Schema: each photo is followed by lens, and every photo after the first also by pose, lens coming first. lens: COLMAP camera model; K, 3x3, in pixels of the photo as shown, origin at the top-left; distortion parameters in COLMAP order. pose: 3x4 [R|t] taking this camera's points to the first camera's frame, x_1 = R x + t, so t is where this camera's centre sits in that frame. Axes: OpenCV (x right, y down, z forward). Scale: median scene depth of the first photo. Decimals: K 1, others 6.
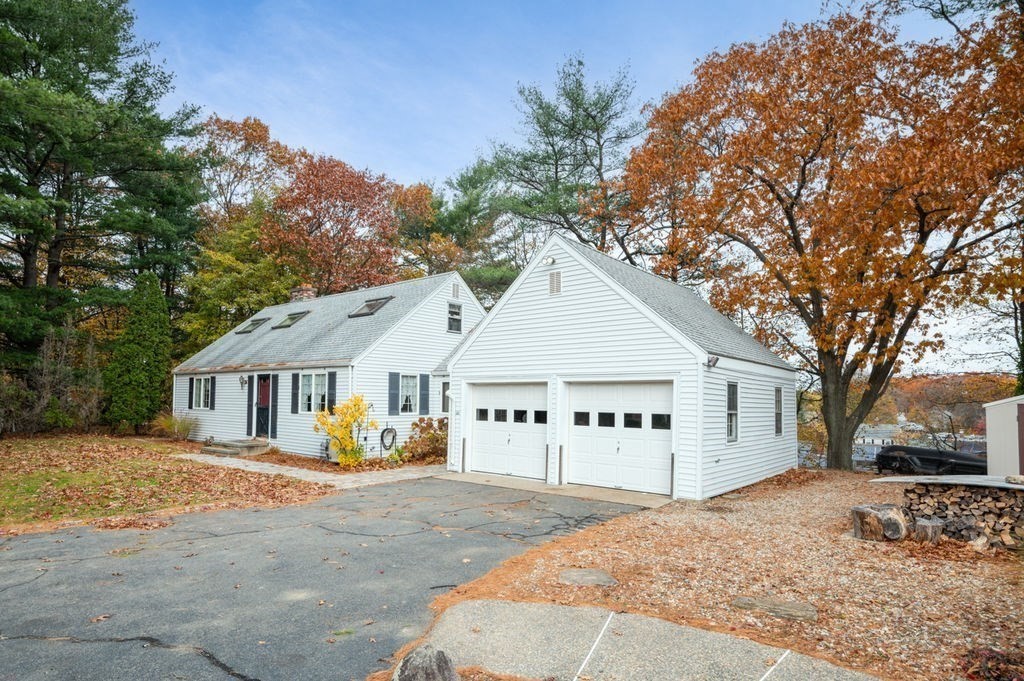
lens RADIAL K [[548.2, 0, 512.4], [0, 548.2, 340.0], [0, 0, 1]] dist [0.000443, -0.000435]
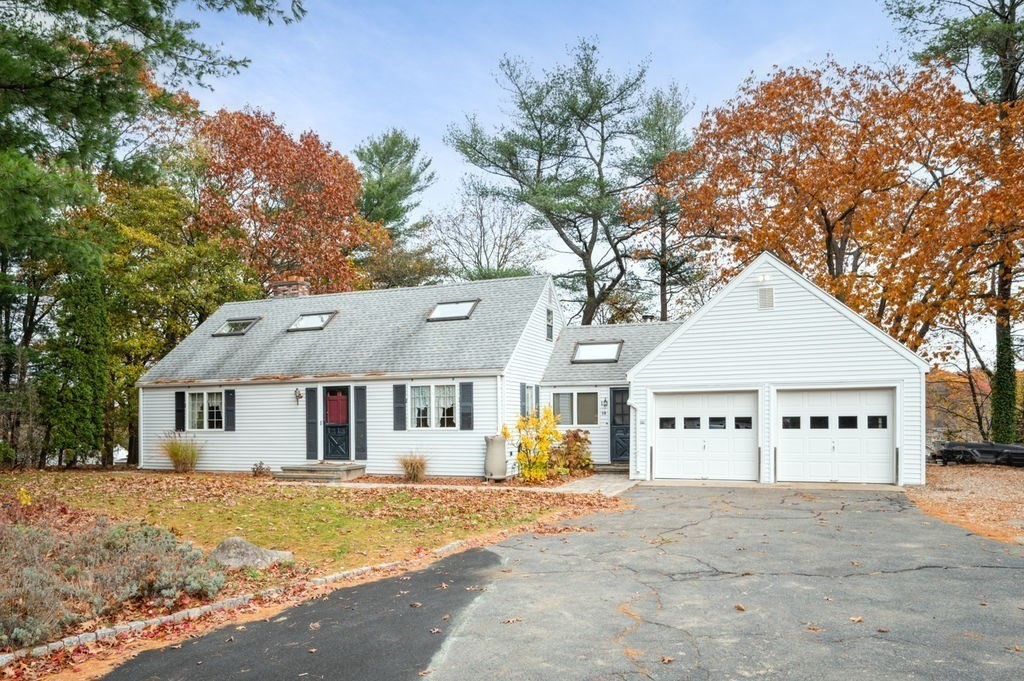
lens RADIAL K [[663.4, 0, 518.3], [0, 663.4, 371.1], [0, 0, 1]] dist [-0.006965, -0.001940]
pose [[0.953486, 0.001008, 0.301435, -0.578934], [-0.012213, 0.999302, 0.035291, -0.000679], [-0.301190, -0.037331, 0.952833, -0.074261]]
